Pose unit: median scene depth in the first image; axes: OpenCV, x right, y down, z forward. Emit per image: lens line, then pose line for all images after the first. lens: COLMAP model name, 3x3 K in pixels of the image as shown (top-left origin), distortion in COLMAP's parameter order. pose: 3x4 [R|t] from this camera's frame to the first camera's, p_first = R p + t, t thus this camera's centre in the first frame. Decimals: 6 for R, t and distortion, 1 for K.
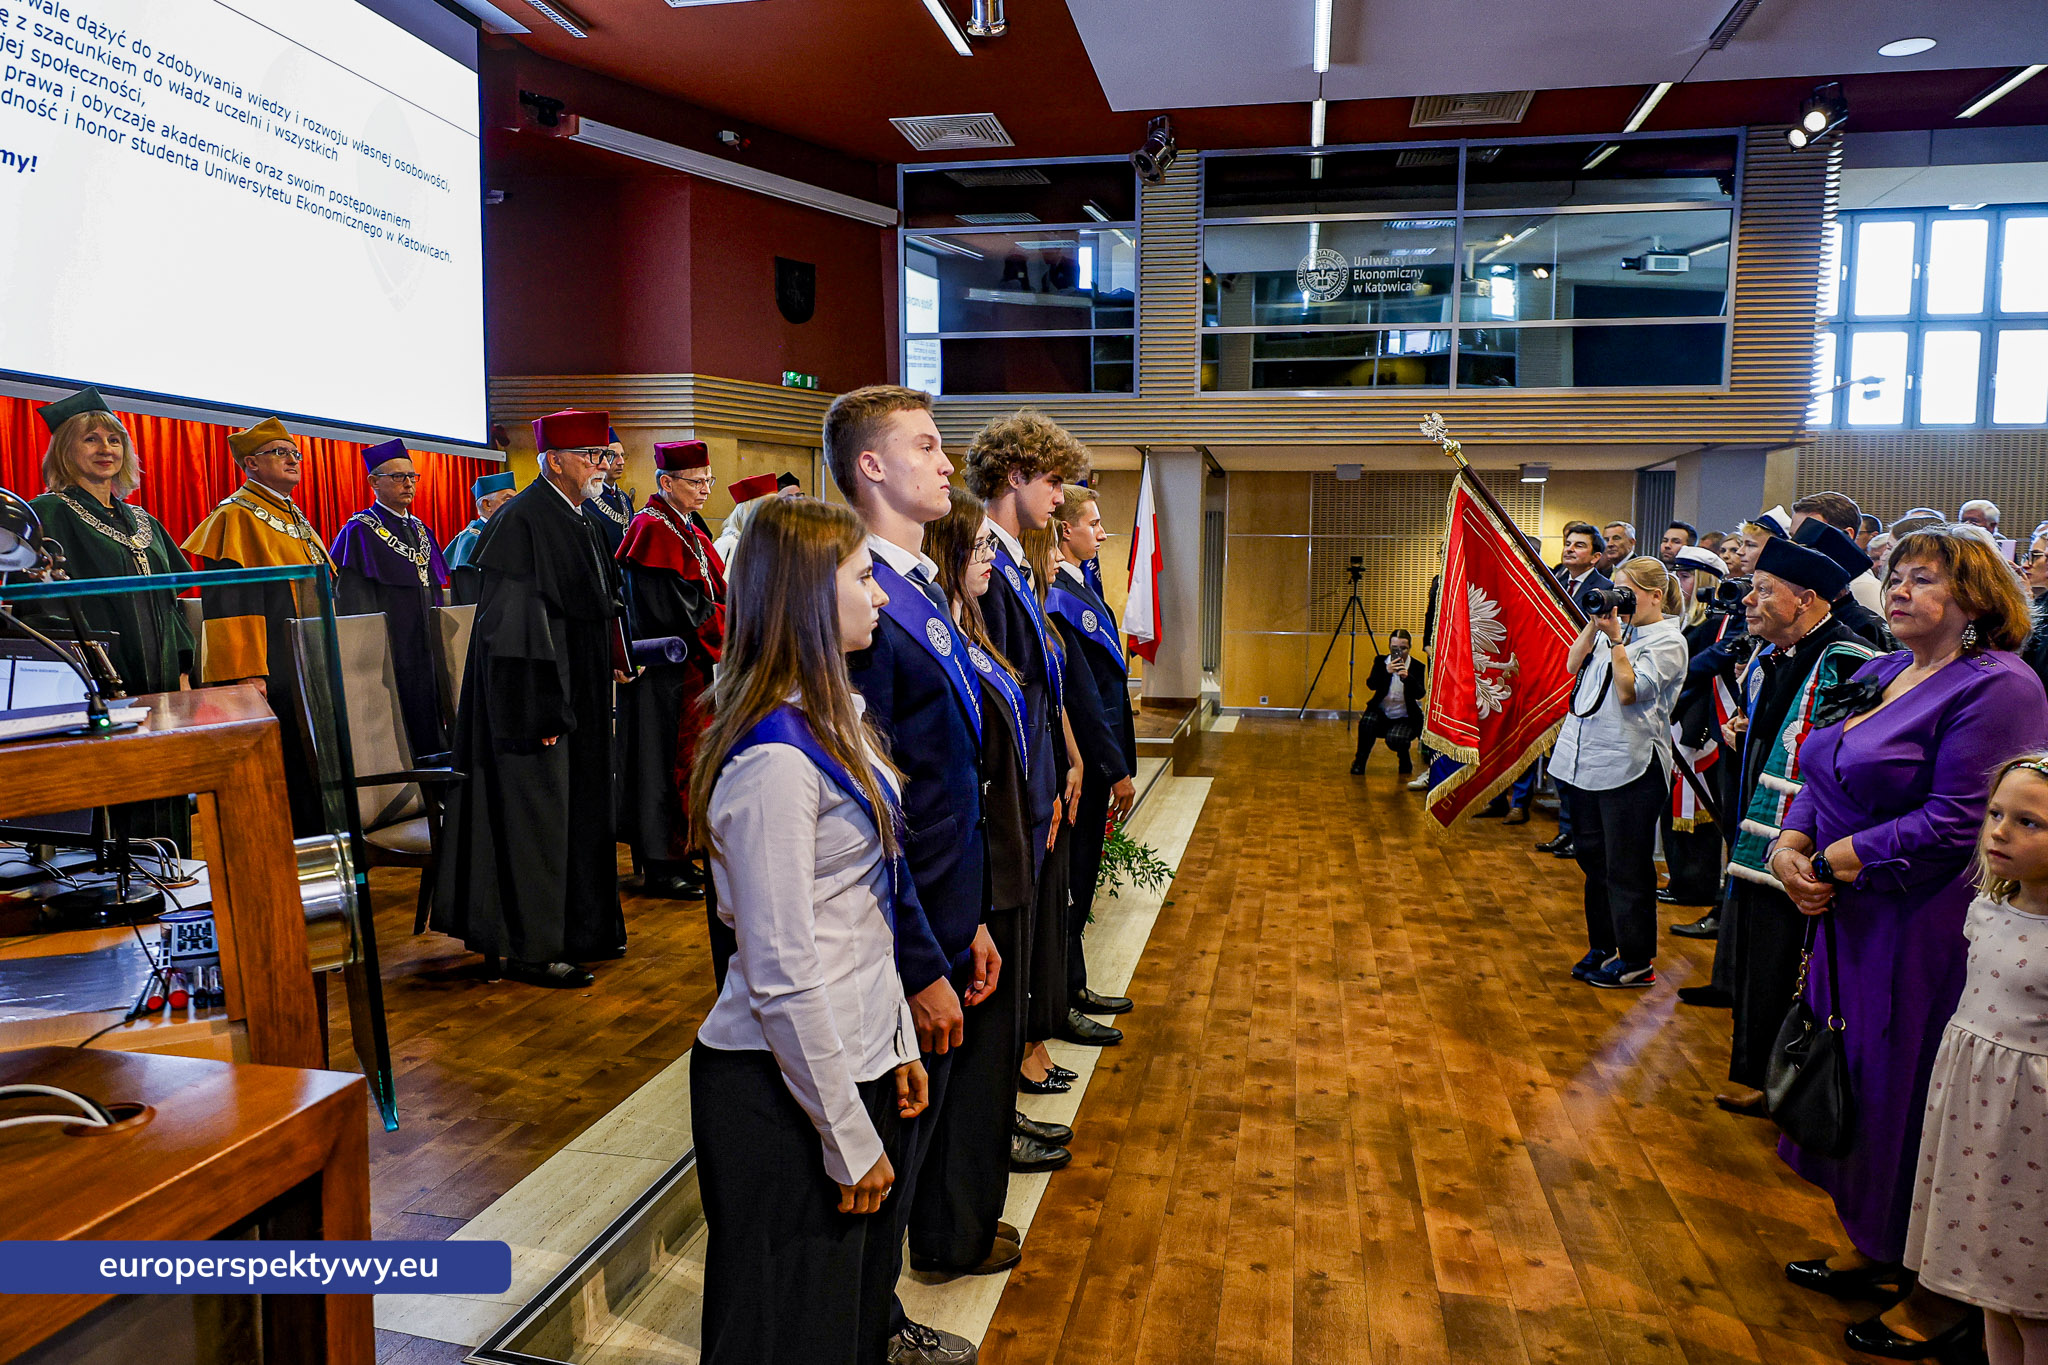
lens RADIAL K [[1406.3, 0, 1021.6], [0, 1406.3, 686.8], [0, 0, 1]] dist [-0.003527, 0.000555]
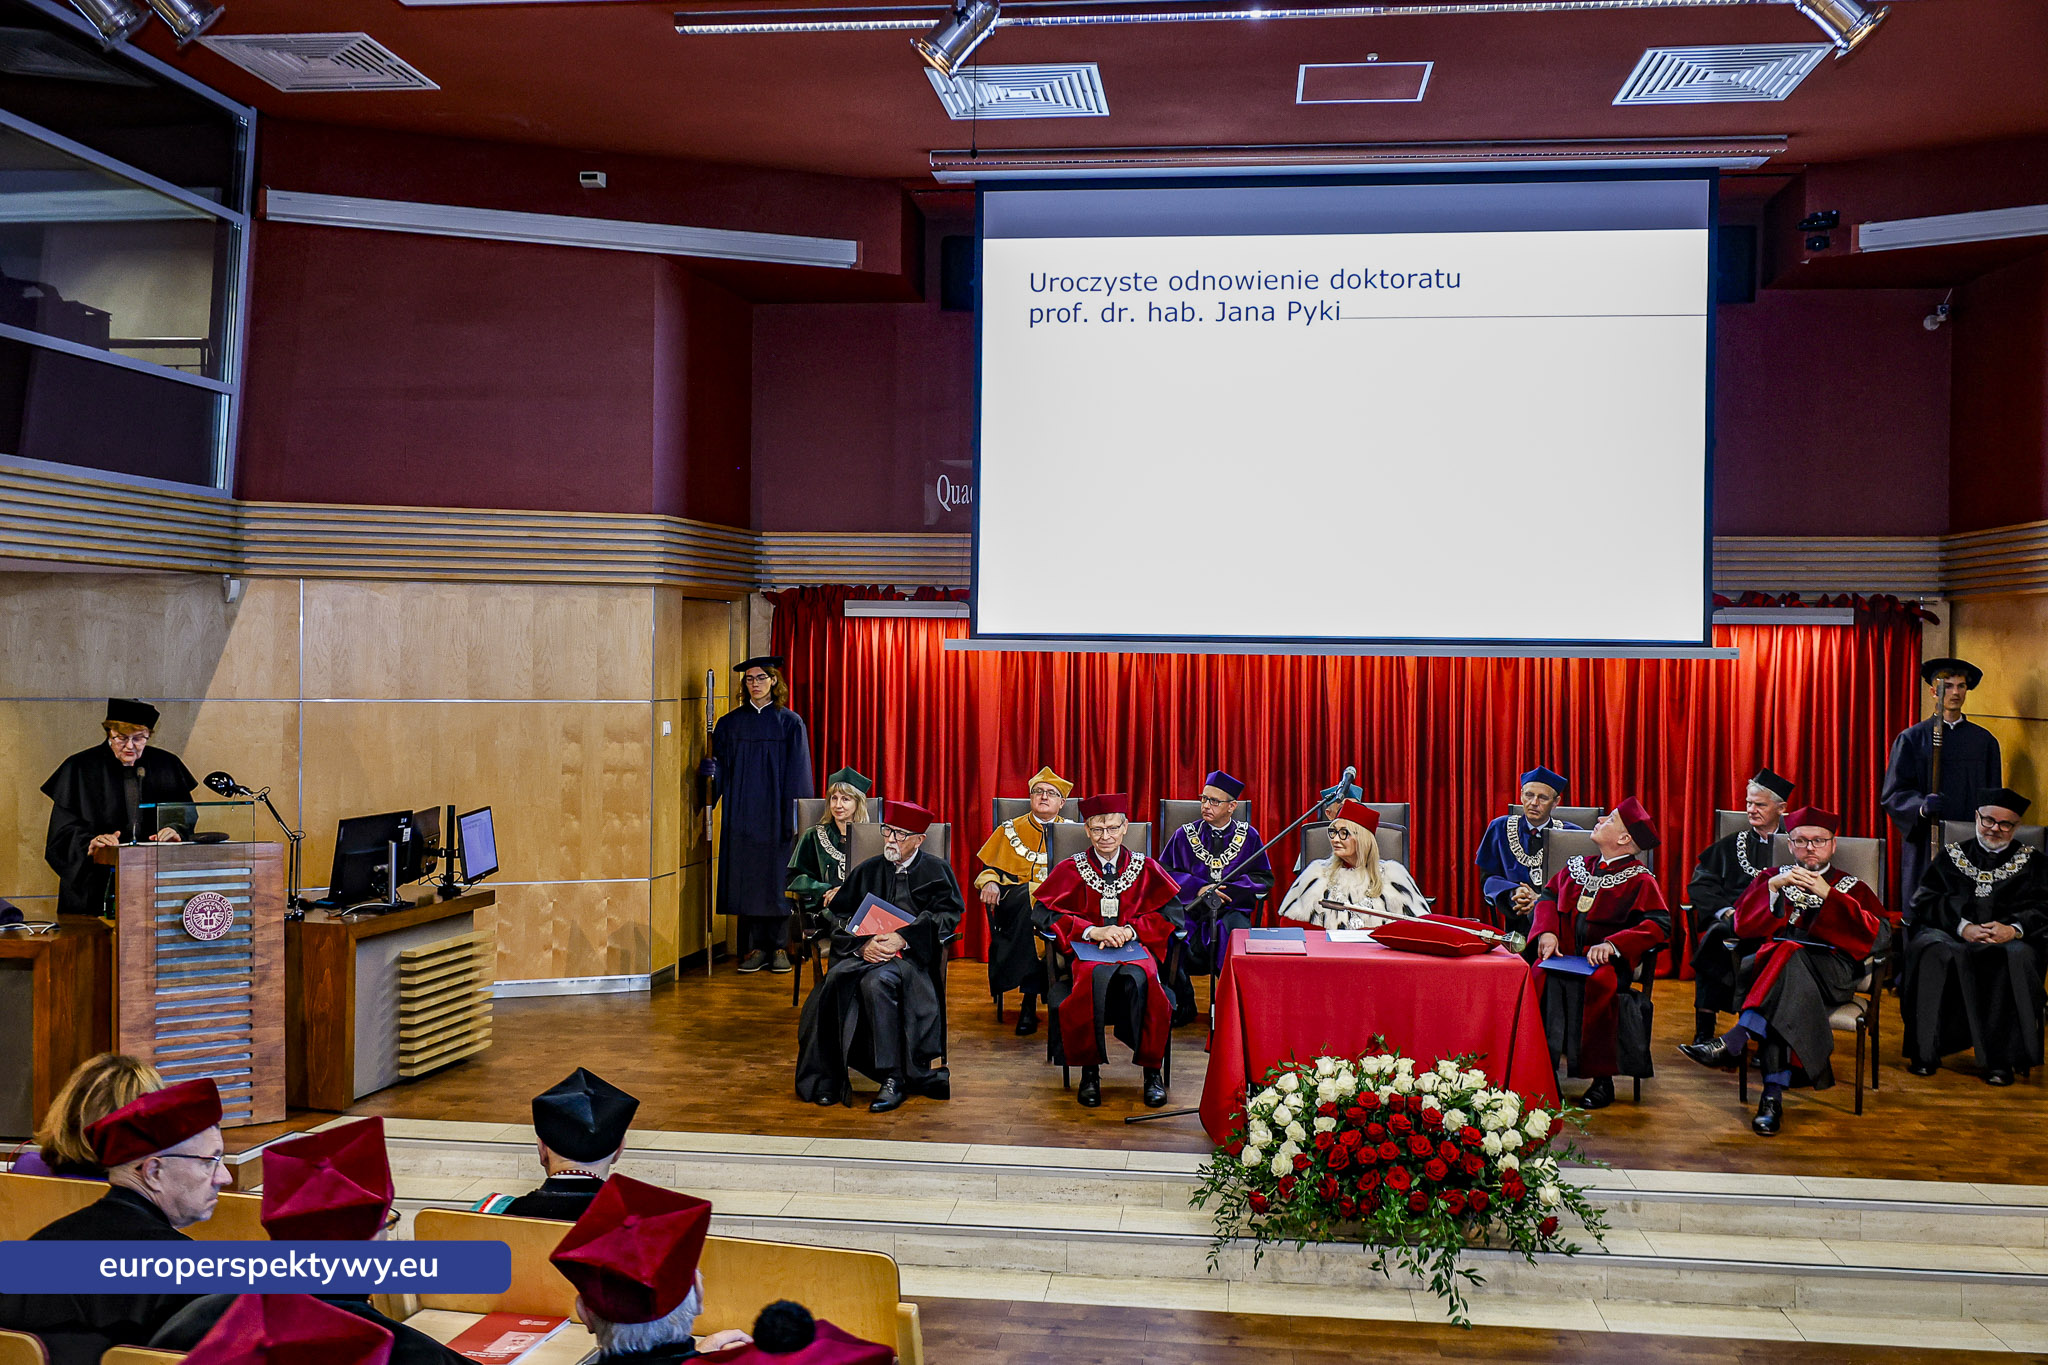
lens RADIAL K [[1866.2, 0, 1027.8], [0, 1866.2, 689.6], [0, 0, 1]] dist [0.001241, -0.008787]
pose [[0.082981, 0.007057, -0.996526, 0.976711], [-0.096742, 0.995309, -0.001007, -0.133661], [0.991844, 0.096489, 0.083275, 0.649500]]
